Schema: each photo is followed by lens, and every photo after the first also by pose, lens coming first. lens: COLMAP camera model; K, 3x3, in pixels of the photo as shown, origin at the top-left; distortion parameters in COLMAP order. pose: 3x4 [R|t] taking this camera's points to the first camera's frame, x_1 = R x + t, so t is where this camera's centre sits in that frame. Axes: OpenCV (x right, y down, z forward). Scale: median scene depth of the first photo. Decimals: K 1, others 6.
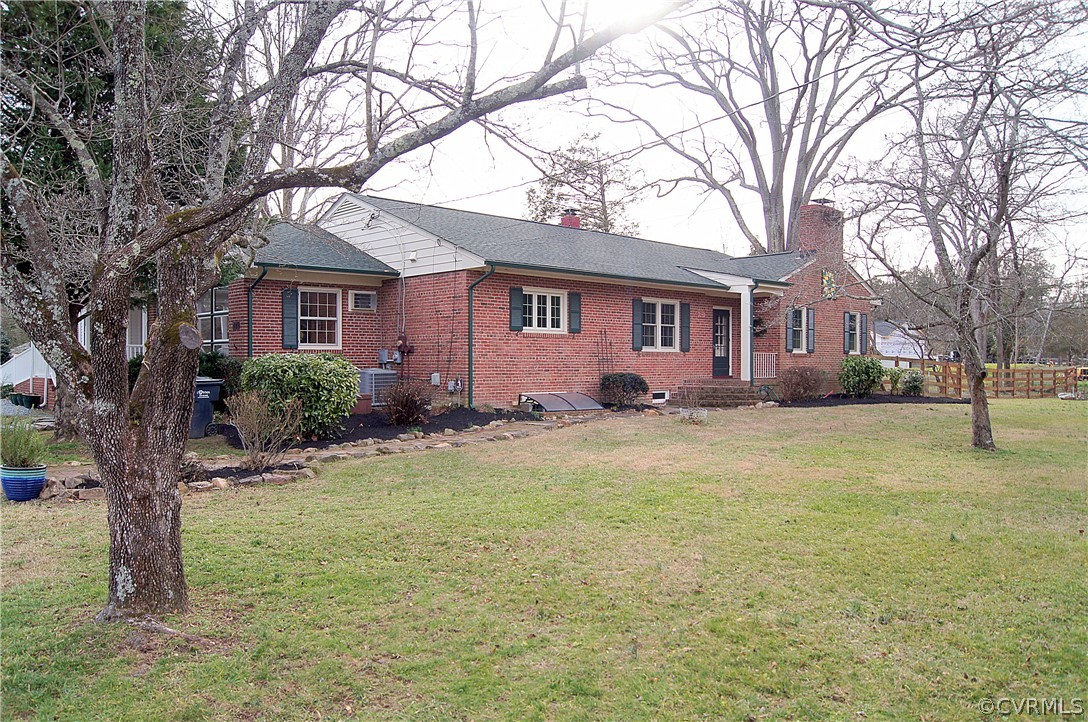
lens RADIAL K [[846.3, 0, 541.2], [0, 846.3, 360.9], [0, 0, 1]] dist [-0.073685, 0.000164]
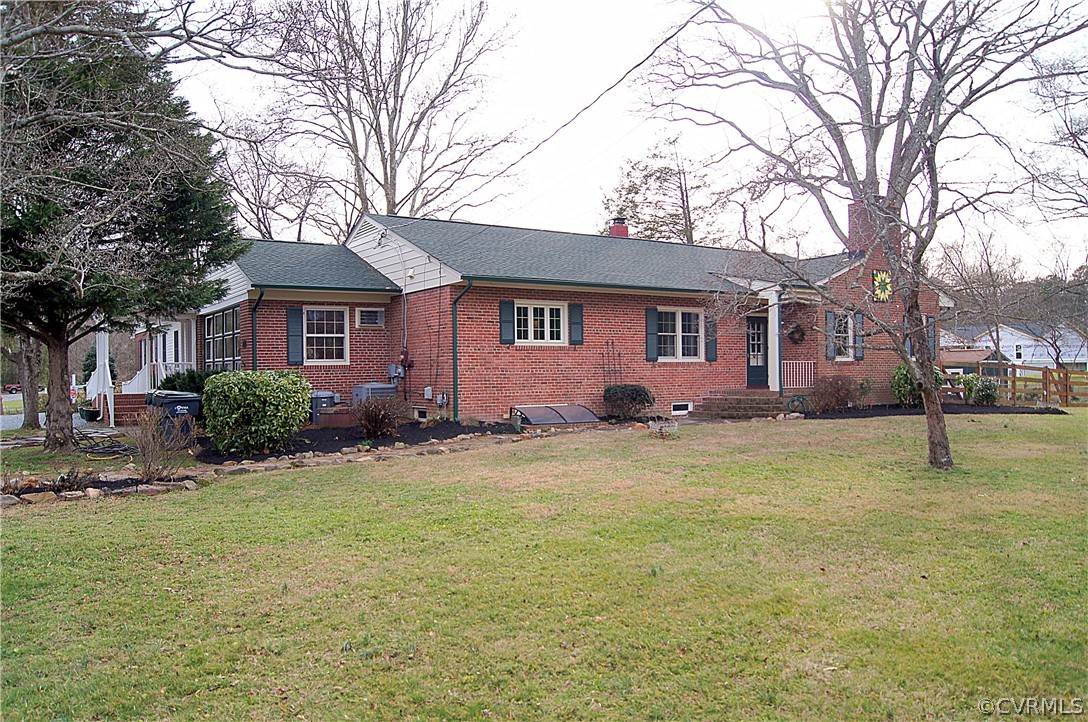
lens RADIAL K [[846.3, 0, 543.8], [0, 846.3, 362.5], [0, 0, 1]] dist [-0.073685, 0.000164]
pose [[0.982136, -0.014506, -0.187611, 0.192003], [0.012944, 0.999871, -0.009544, -0.003263], [0.187726, 0.006945, 0.982197, 0.022317]]
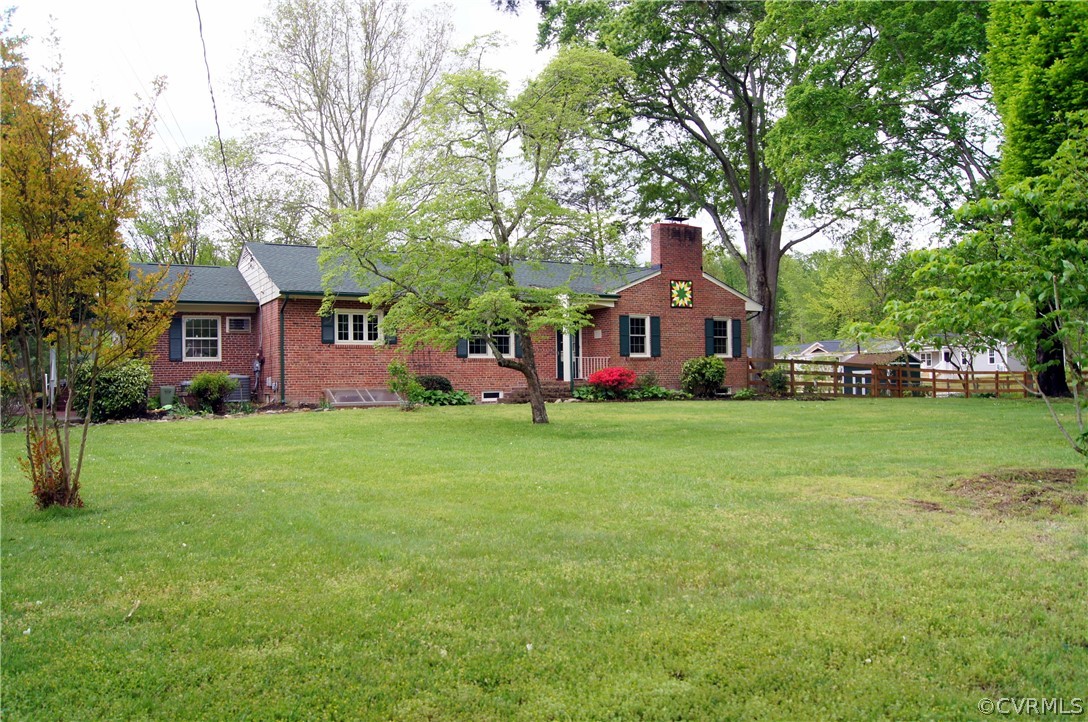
lens RADIAL K [[846.3, 0, 540.7], [0, 846.3, 365.7], [0, 0, 1]] dist [-0.073685, 0.000164]
pose [[0.966545, -0.021904, -0.255562, 0.585826], [0.016838, 0.999616, -0.021997, 0.030986], [0.255945, 0.016958, 0.966543, -0.152731]]
